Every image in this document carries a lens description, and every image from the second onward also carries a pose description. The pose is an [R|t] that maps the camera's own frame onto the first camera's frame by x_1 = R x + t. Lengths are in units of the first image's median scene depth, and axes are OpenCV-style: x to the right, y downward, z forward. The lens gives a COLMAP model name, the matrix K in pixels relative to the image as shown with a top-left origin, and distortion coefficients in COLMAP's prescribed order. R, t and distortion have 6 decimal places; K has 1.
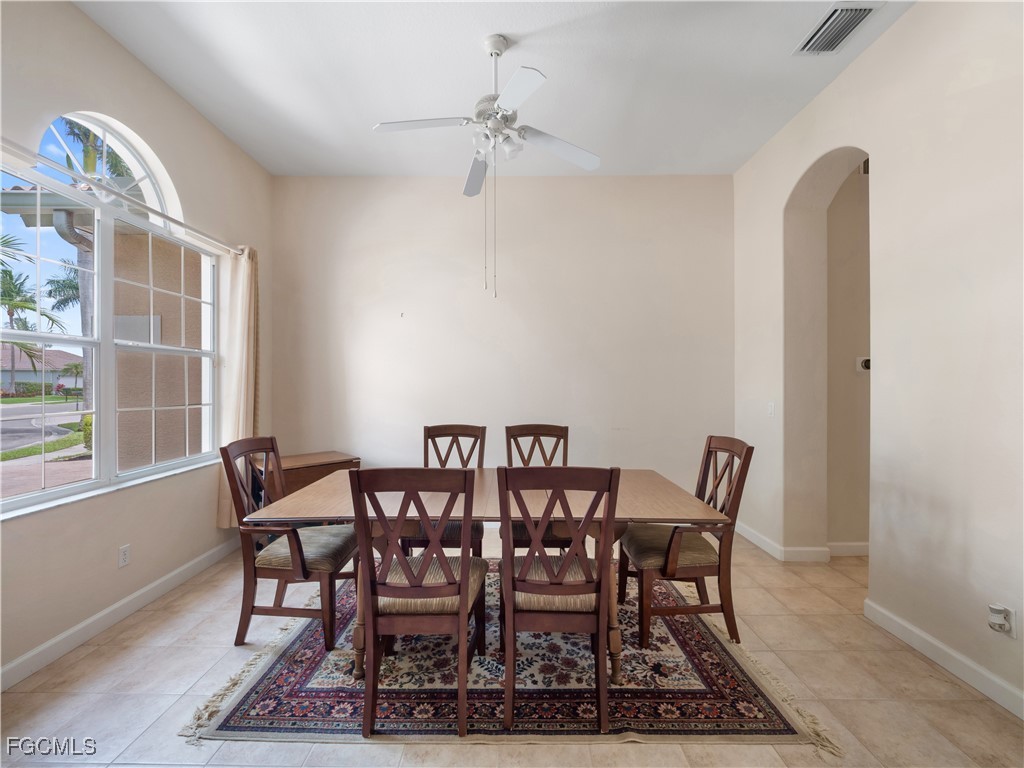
lens RADIAL K [[457.3, 0, 493.4], [0, 457.3, 376.9], [0, 0, 1]] dist [0.008901, -0.011927]
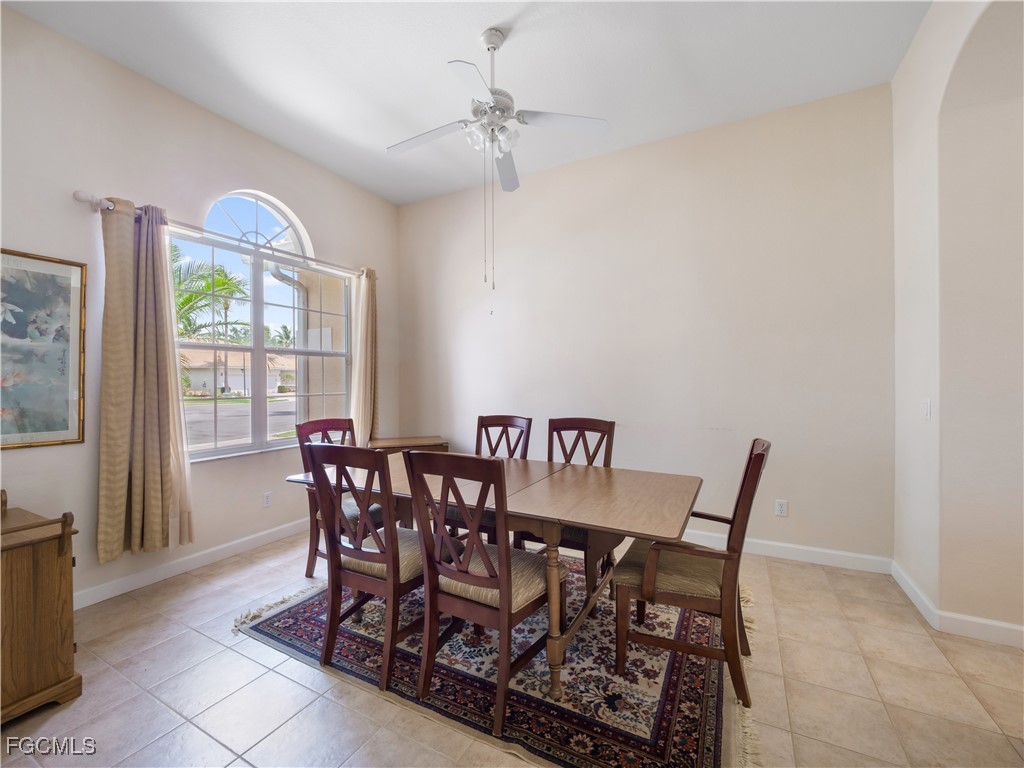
lens RADIAL K [[447.0, 0, 476.3], [0, 447.0, 375.6], [0, 0, 1]] dist [-0.002862, -0.000491]
pose [[0.875306, -0.010154, -0.483464, 0.479390], [0.011942, 0.999929, 0.000619, 0.018553], [0.483423, -0.006315, 0.875364, 0.123092]]
